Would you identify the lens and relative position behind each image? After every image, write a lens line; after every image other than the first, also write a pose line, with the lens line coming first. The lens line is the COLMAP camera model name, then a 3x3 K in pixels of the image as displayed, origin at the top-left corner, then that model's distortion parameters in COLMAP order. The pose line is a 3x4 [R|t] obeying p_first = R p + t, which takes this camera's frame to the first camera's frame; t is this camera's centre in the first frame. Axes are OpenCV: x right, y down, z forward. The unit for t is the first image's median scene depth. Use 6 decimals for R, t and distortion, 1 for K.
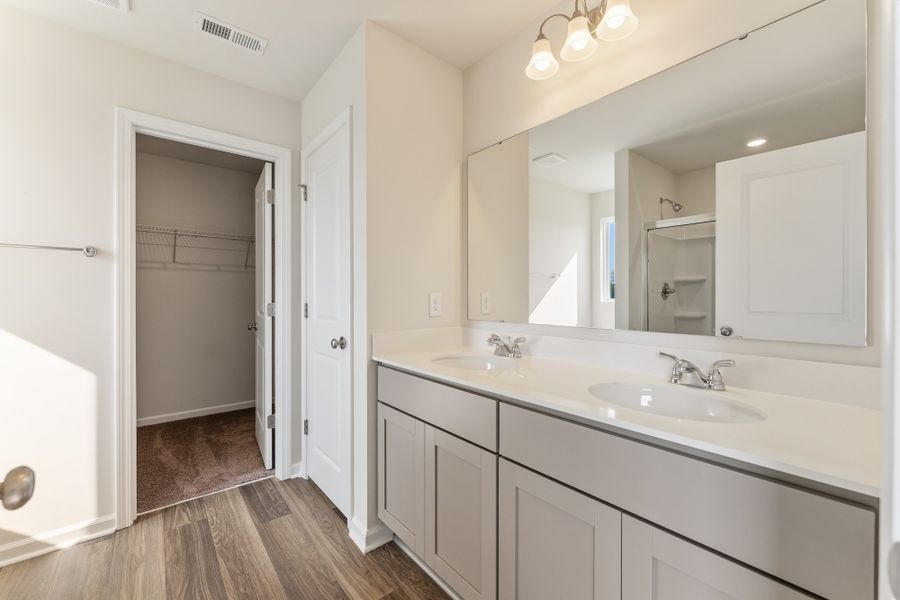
lens RADIAL K [[358.0, 0, 451.0], [0, 358.0, 302.6], [0, 0, 1]] dist [0.002628, 0.000183]
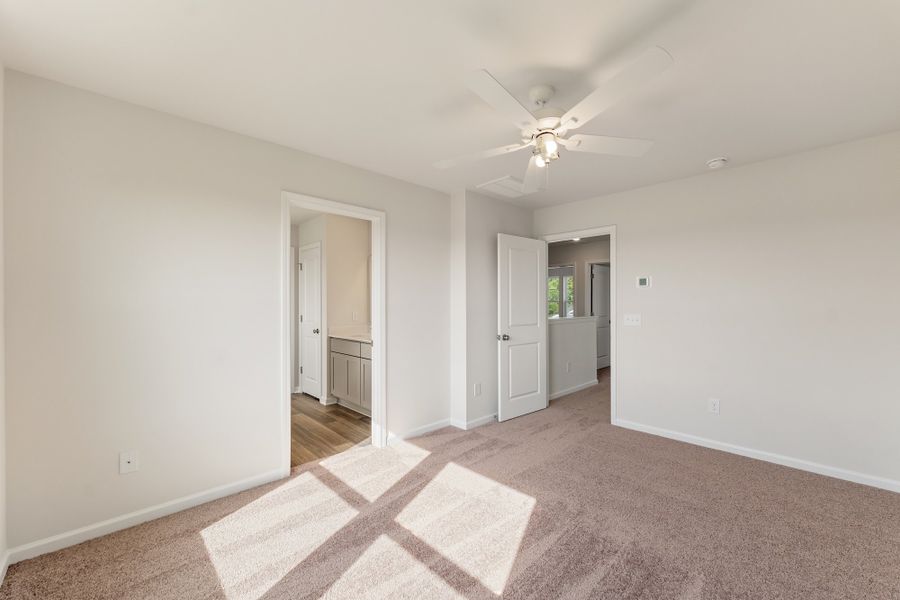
lens RADIAL K [[358.0, 0, 451.0], [0, 358.0, 302.6], [0, 0, 1]] dist [0.002628, 0.000183]
pose [[0.997901, -0.004941, 0.064566, 0.497343], [0.005671, 0.999922, -0.011118, -0.060434], [-0.064506, 0.011460, 0.997852, -1.667818]]
